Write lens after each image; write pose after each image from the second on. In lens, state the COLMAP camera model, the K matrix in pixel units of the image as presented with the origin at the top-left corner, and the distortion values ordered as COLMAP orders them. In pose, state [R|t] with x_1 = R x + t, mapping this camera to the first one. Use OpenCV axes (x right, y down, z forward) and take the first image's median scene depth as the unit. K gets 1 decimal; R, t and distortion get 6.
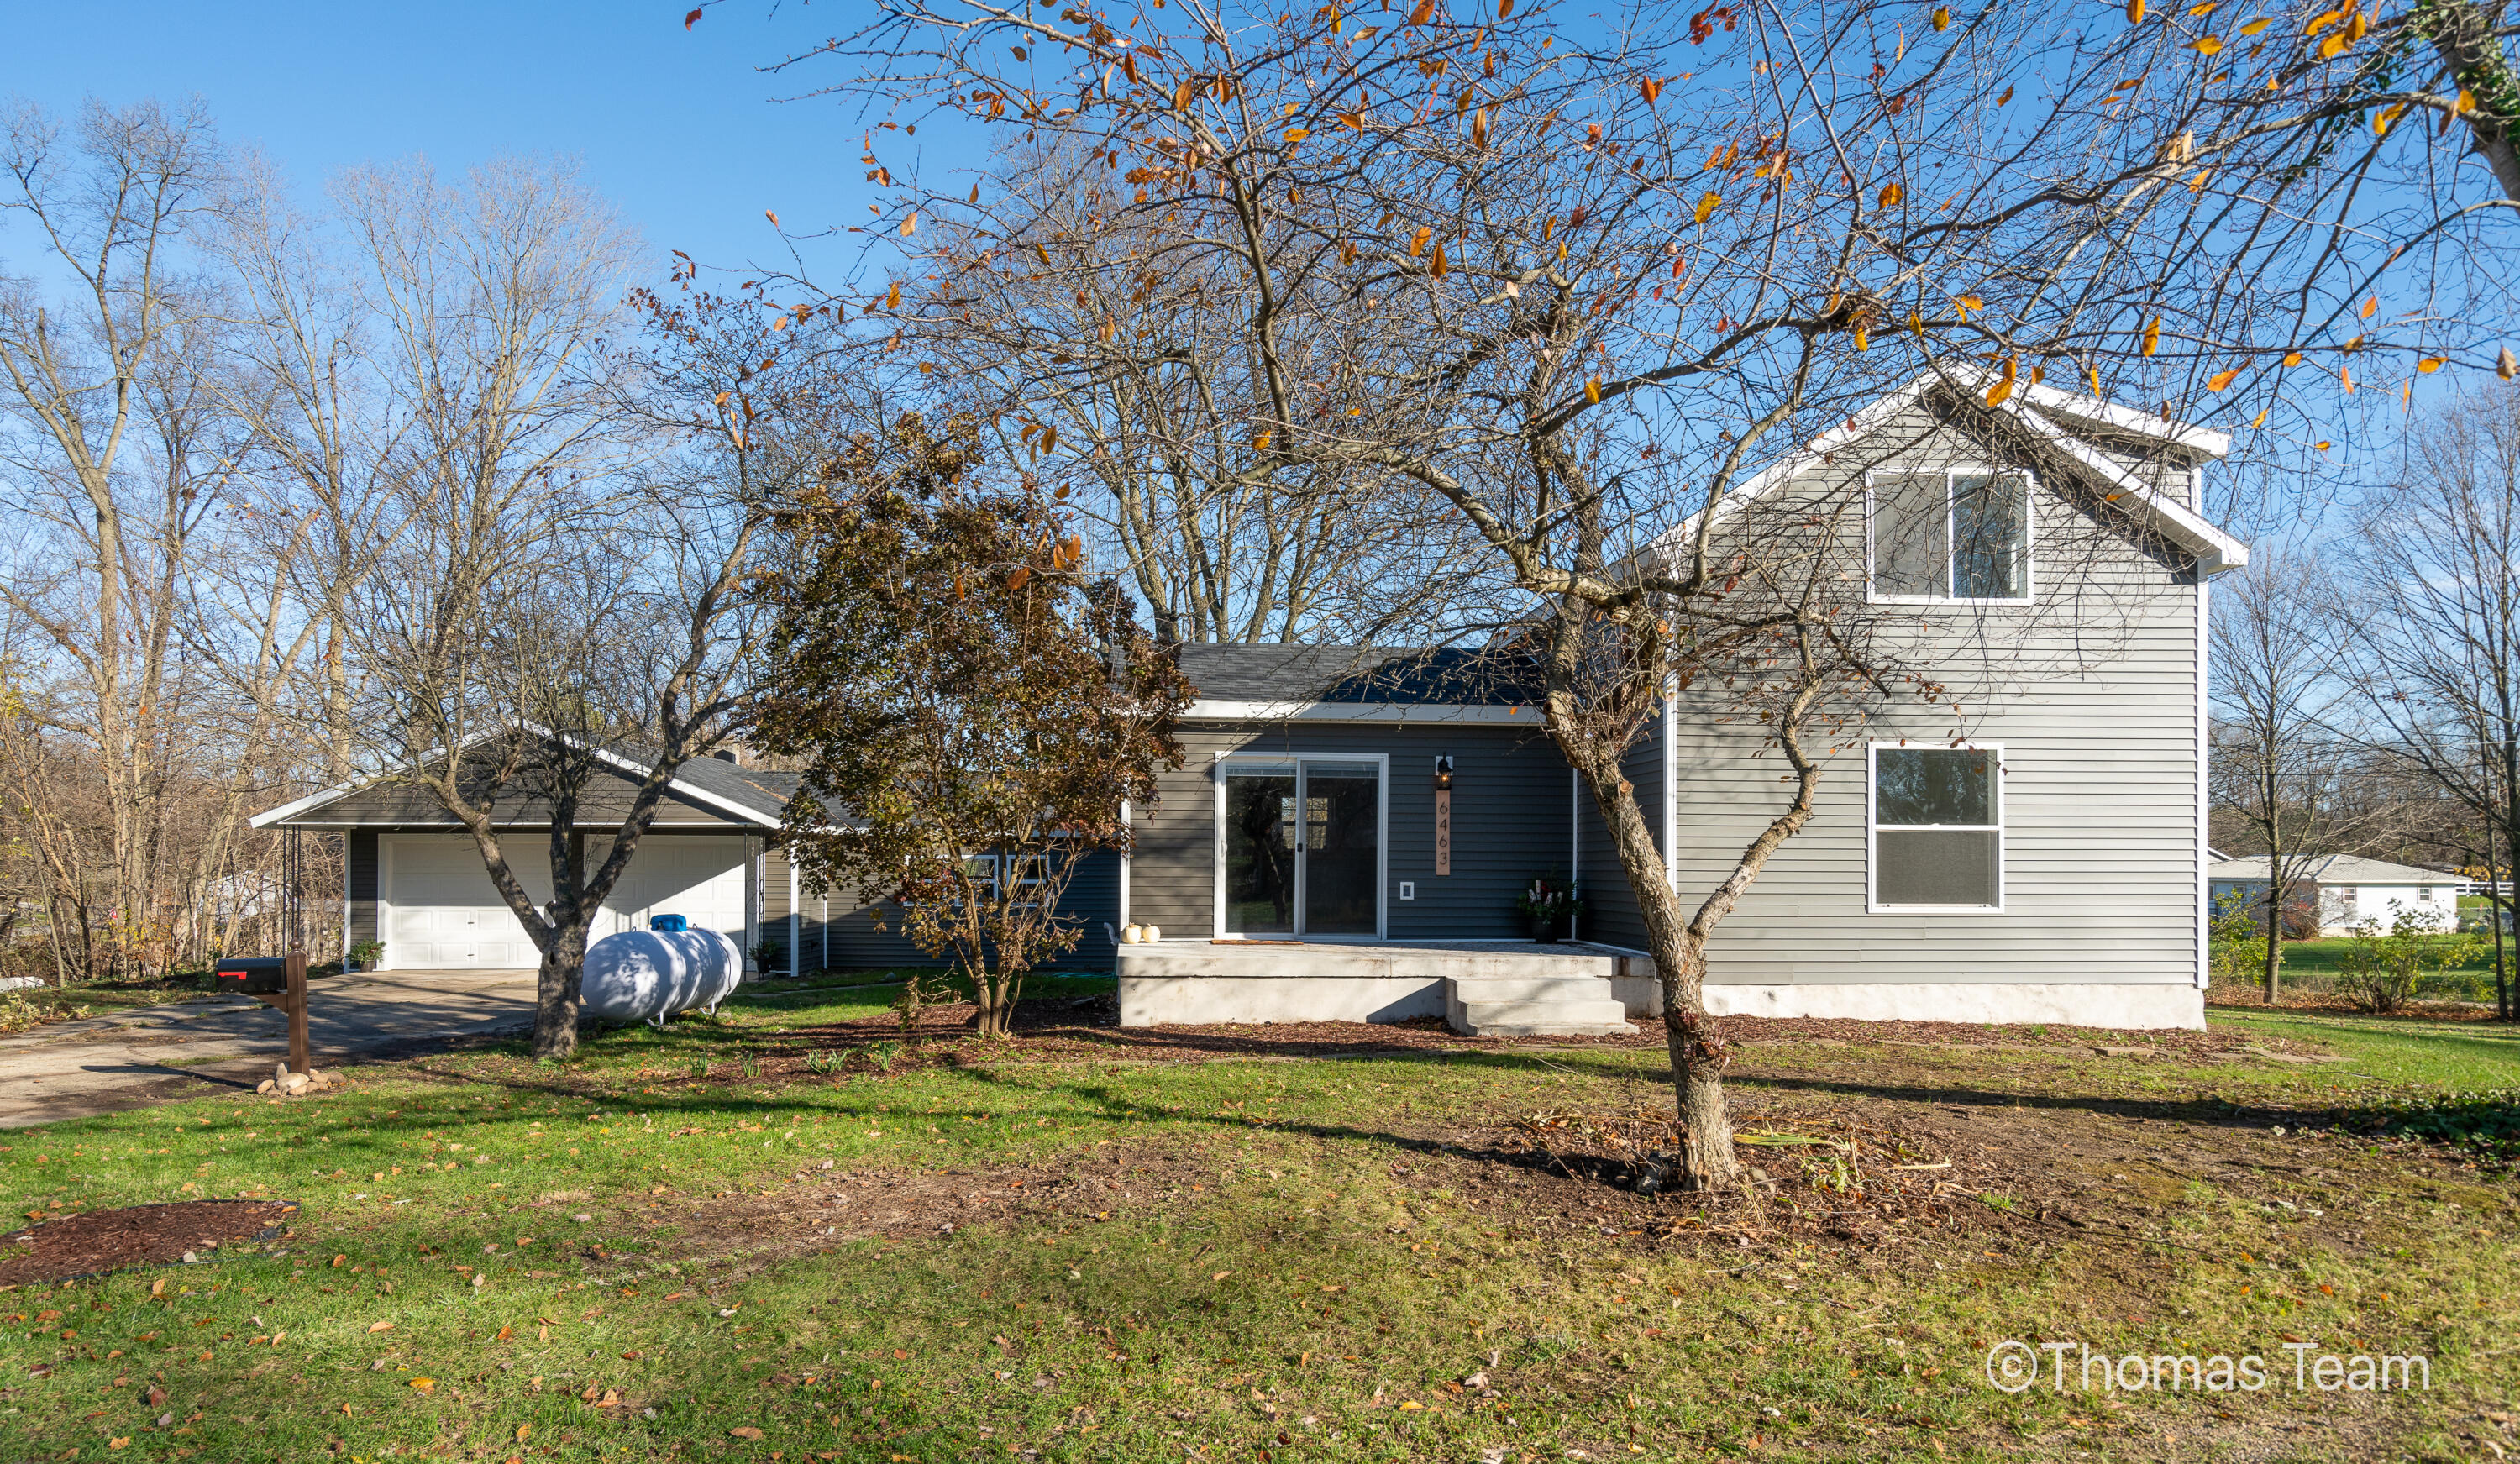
lens RADIAL K [[1550.7, 0, 1273.9], [0, 1550.7, 853.3], [0, 0, 1]] dist [0.004809, 0.001885]
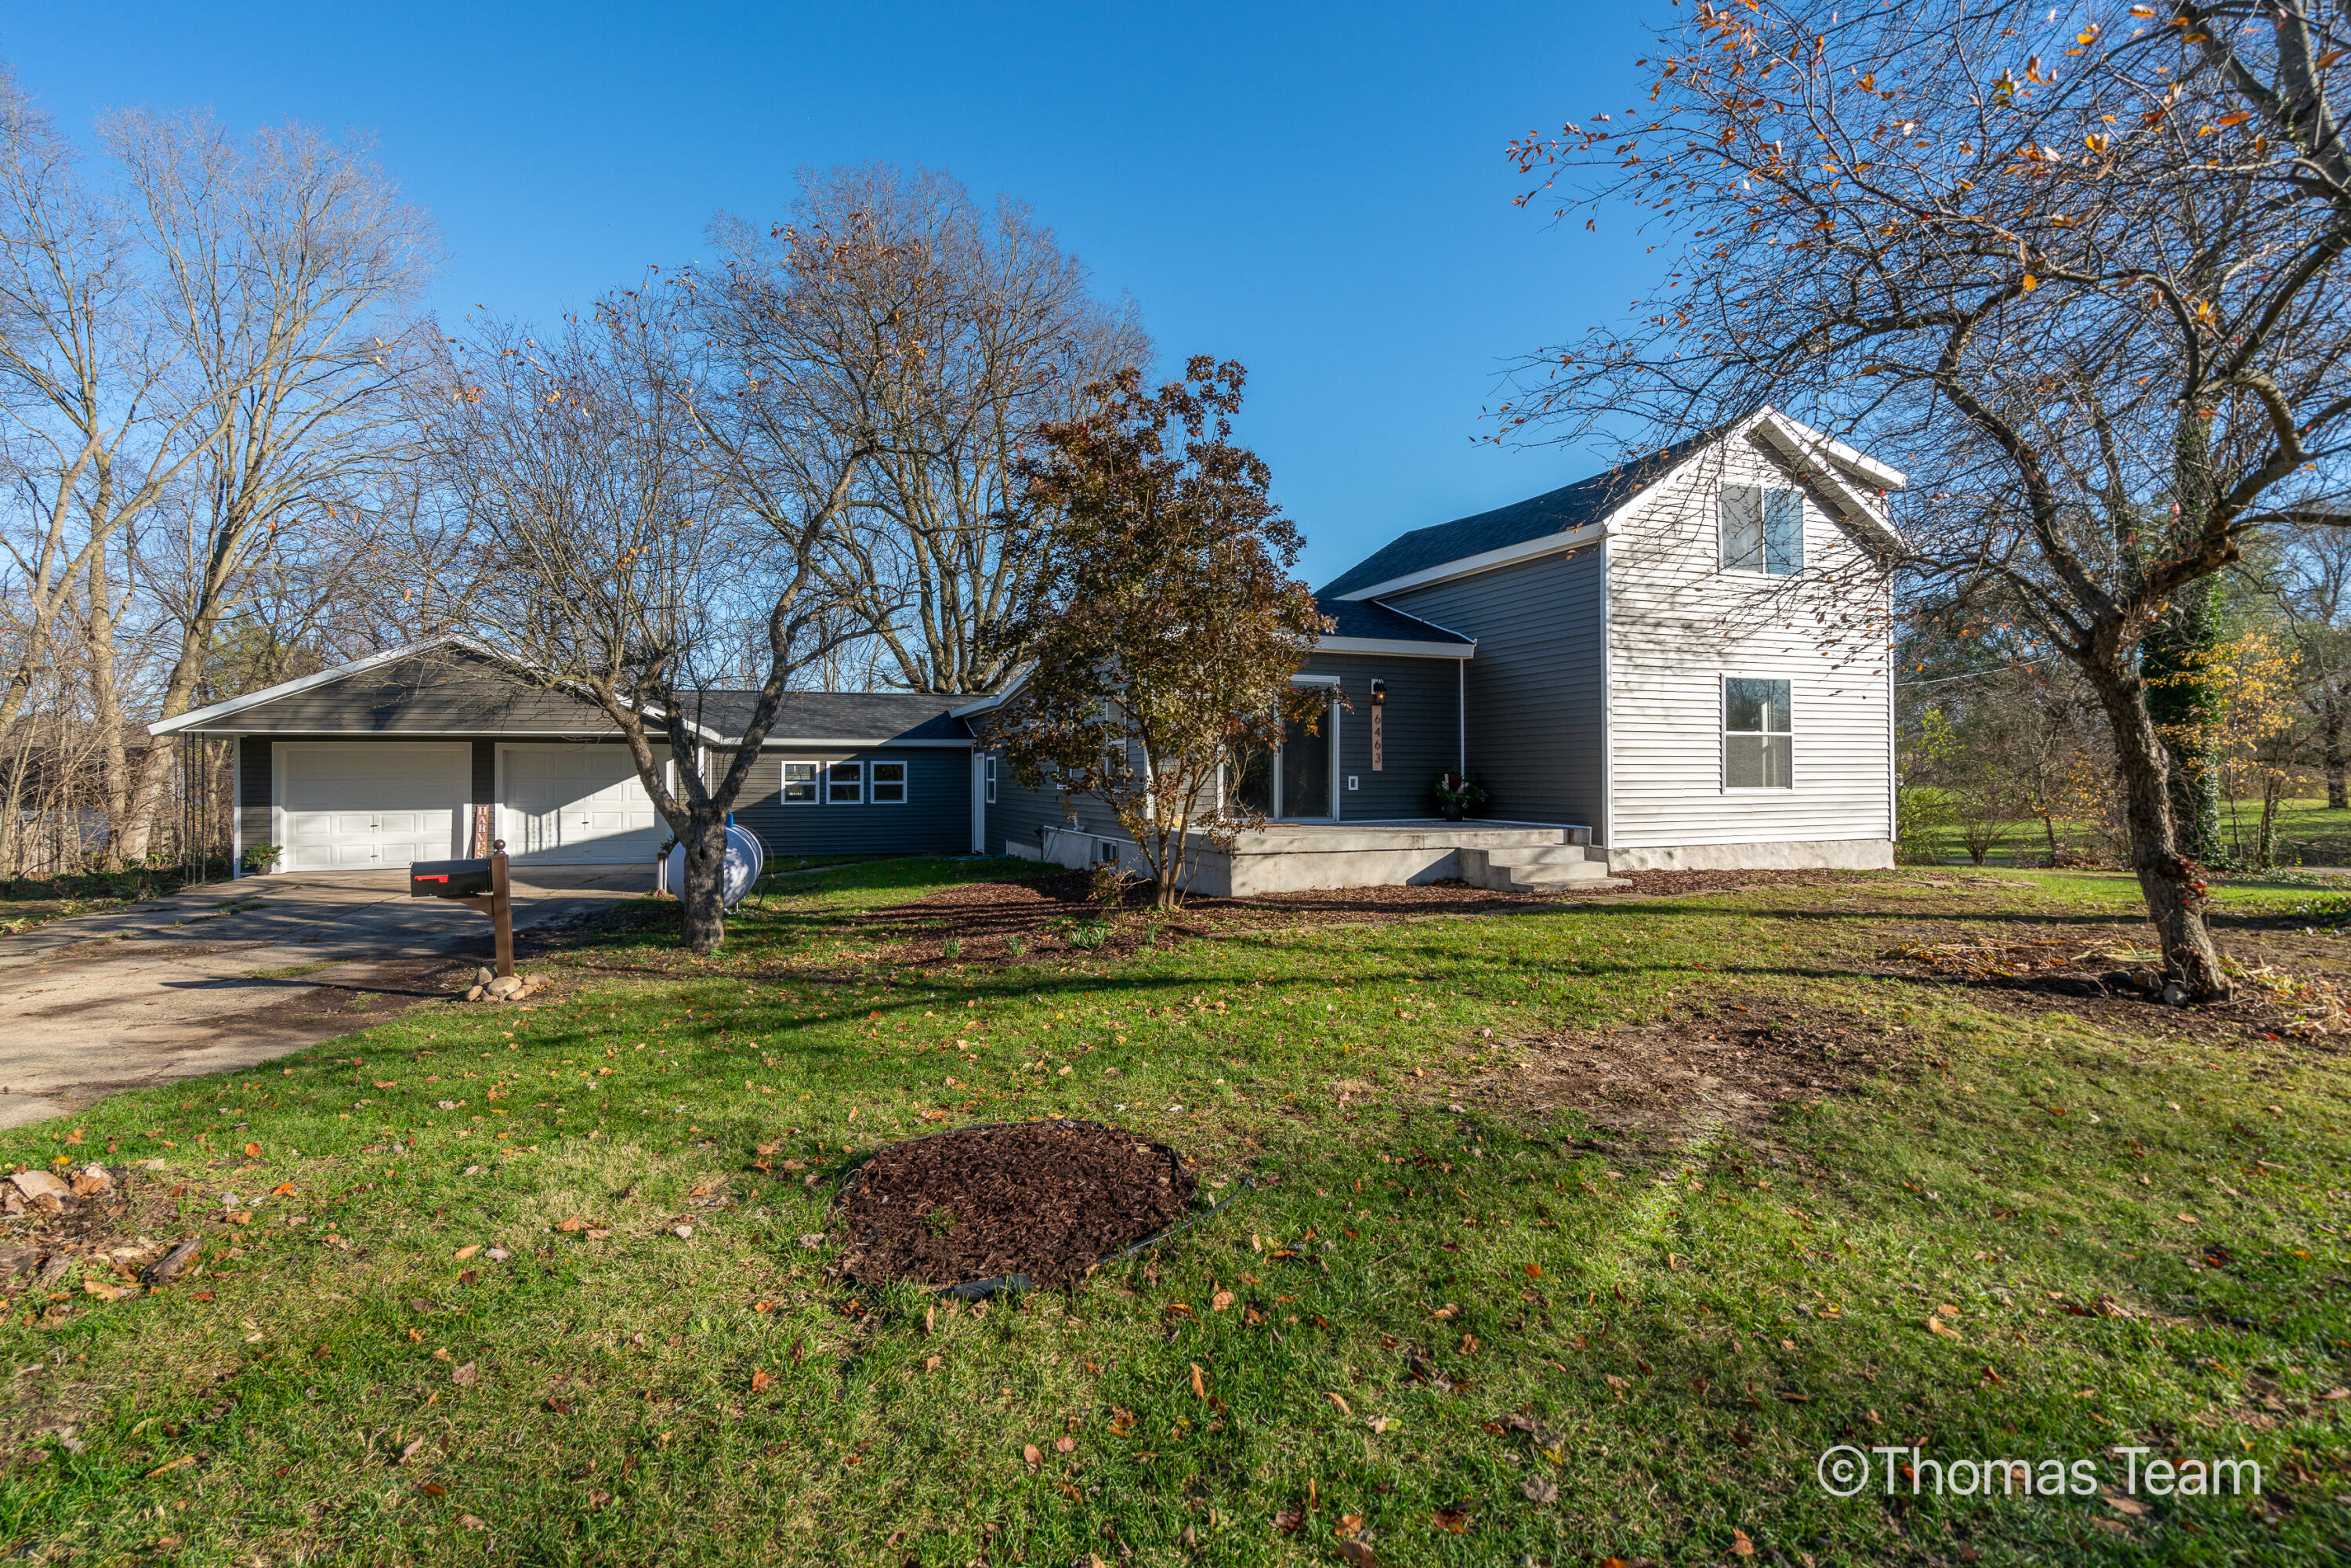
lens RADIAL K [[1112.7, 0, 1178.7], [0, 1112.7, 771.0], [0, 0, 1]] dist [-0.005554, 0.003591]
pose [[0.951274, -0.005812, 0.308293, -0.386523], [0.004469, 0.999977, 0.005062, 0.009811], [-0.308316, -0.003437, 0.951278, 0.185521]]
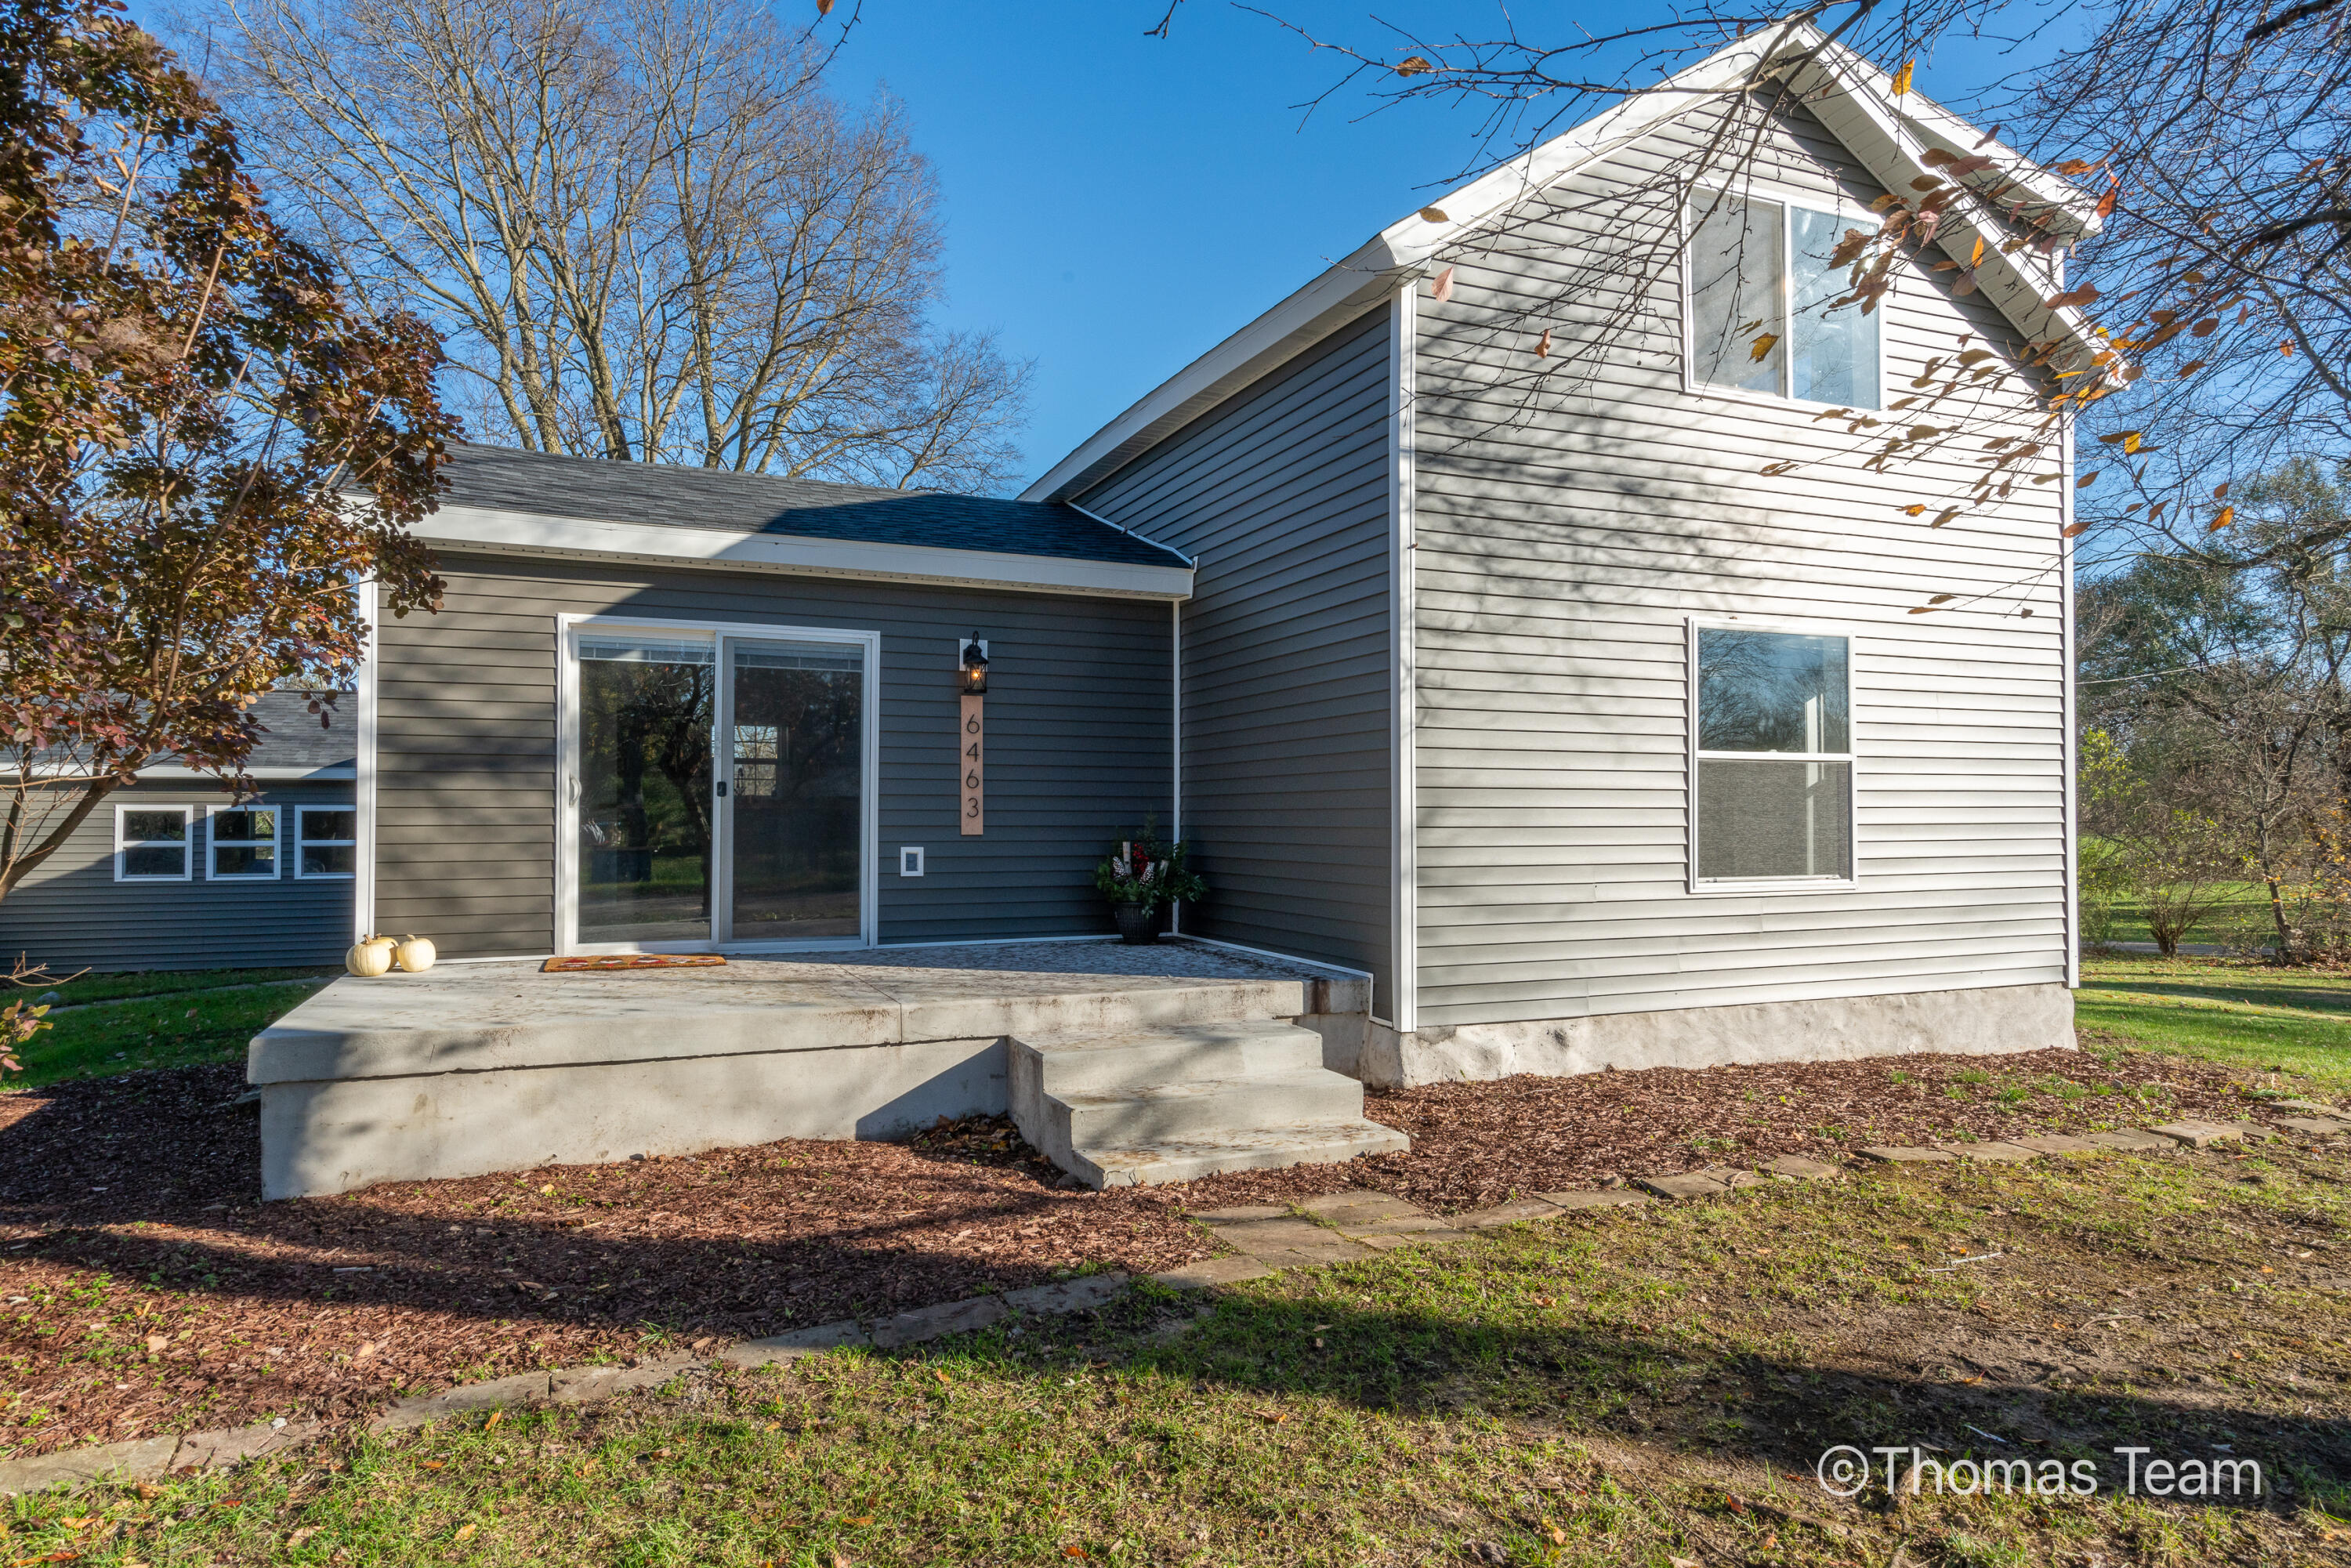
lens RADIAL K [[1362.0, 0, 1194.2], [0, 1362.0, 789.3], [0, 0, 1]] dist [0.002311, 0.000097]
pose [[0.946162, 0.001689, 0.323688, 0.021434], [0.002040, 0.999935, -0.011181, 0.002675], [-0.323686, 0.011239, 0.946098, 0.535118]]
